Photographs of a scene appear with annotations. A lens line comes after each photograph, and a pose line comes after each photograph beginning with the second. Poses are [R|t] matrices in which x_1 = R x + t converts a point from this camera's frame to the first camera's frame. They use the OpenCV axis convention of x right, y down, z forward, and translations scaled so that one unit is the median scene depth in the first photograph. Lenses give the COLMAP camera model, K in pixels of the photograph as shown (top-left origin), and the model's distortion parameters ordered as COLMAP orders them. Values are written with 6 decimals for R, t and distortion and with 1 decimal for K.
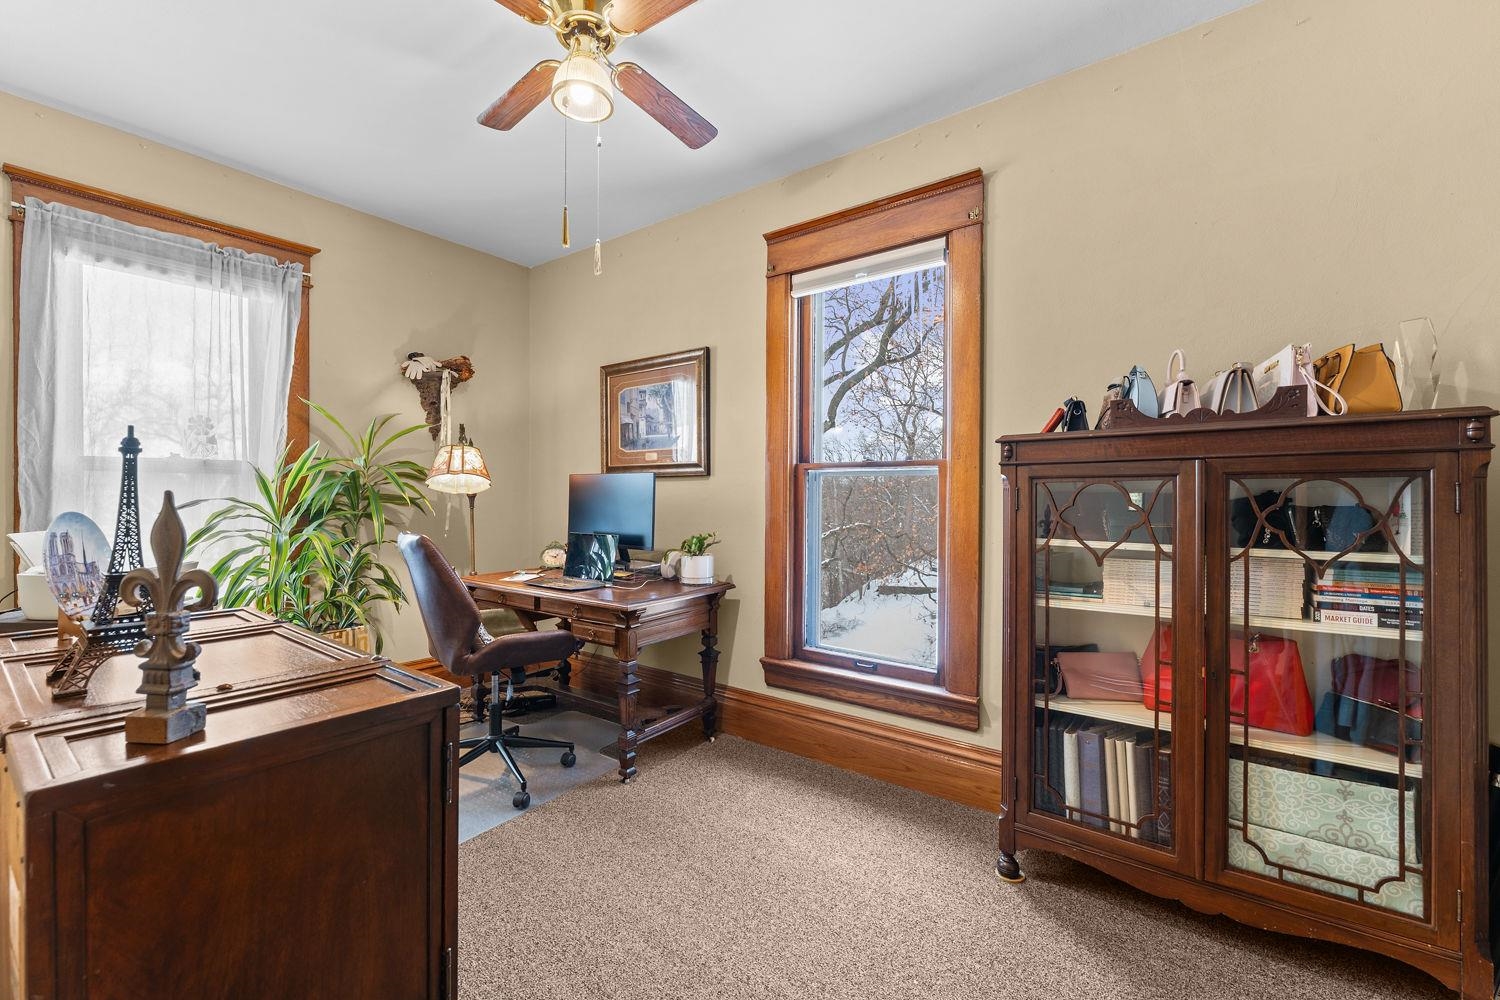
lens RADIAL K [[604.7, 0, 750.0], [0, 604.7, 500.0], [0, 0, 1]] dist [0.001278, 0.000227]
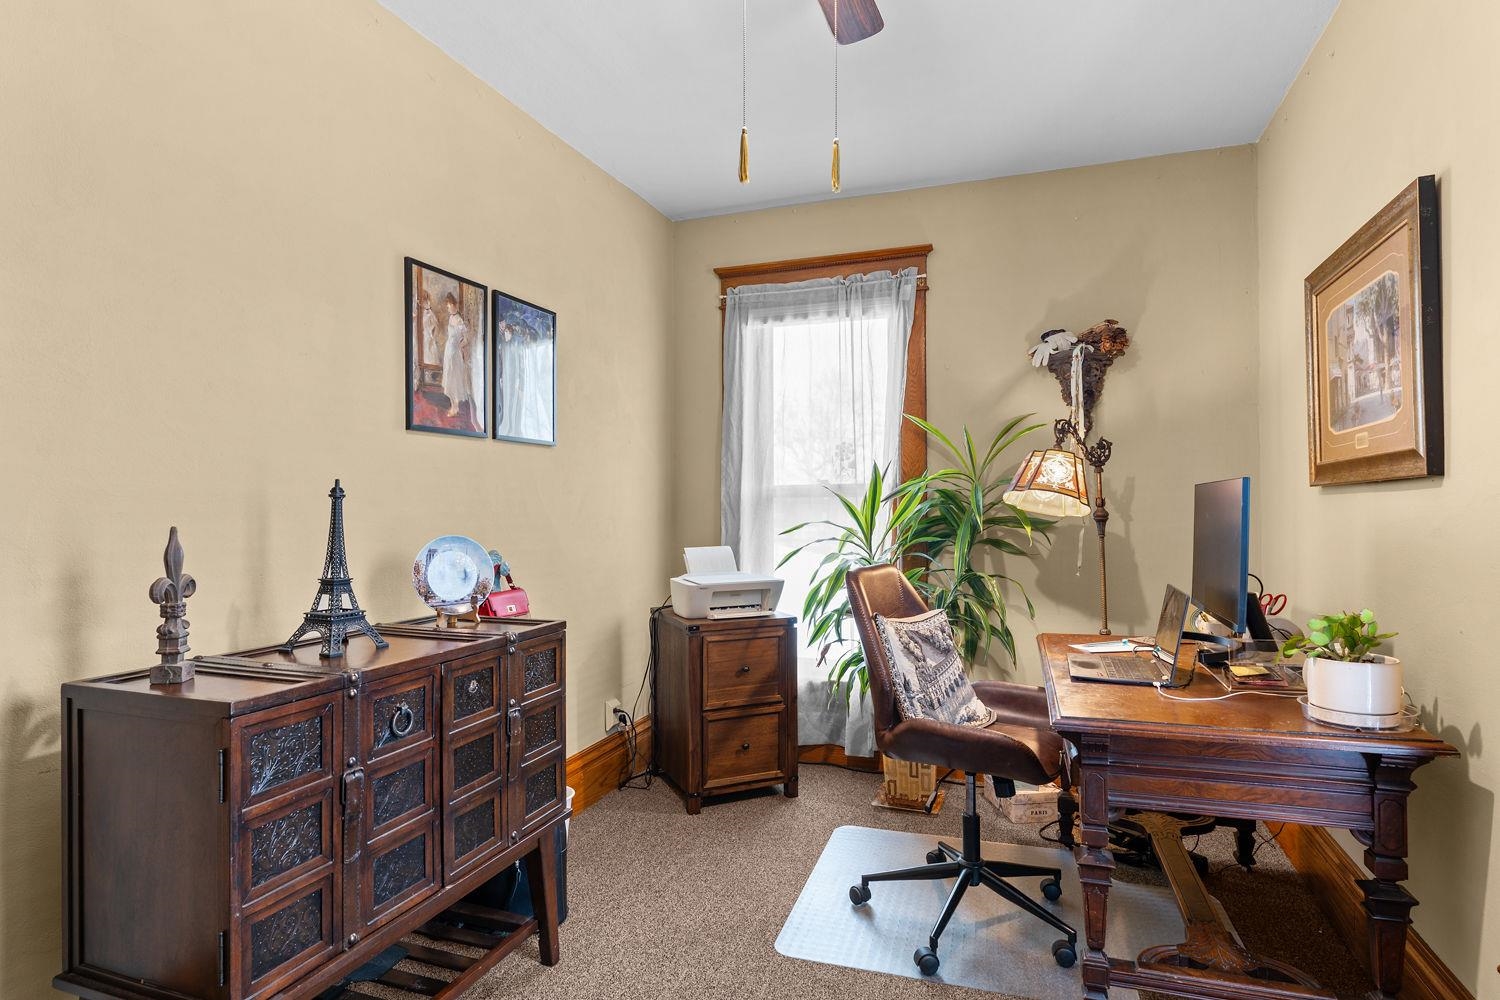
lens RADIAL K [[796.6, 0, 750.0], [0, 796.6, 500.0], [0, 0, 1]] dist [0.018885, -0.000256]
pose [[0.322568, -0.015863, -0.946413, 0.335957], [-0.004718, 0.999820, -0.018367, -0.012414], [0.946534, 0.010390, 0.322435, 0.389707]]
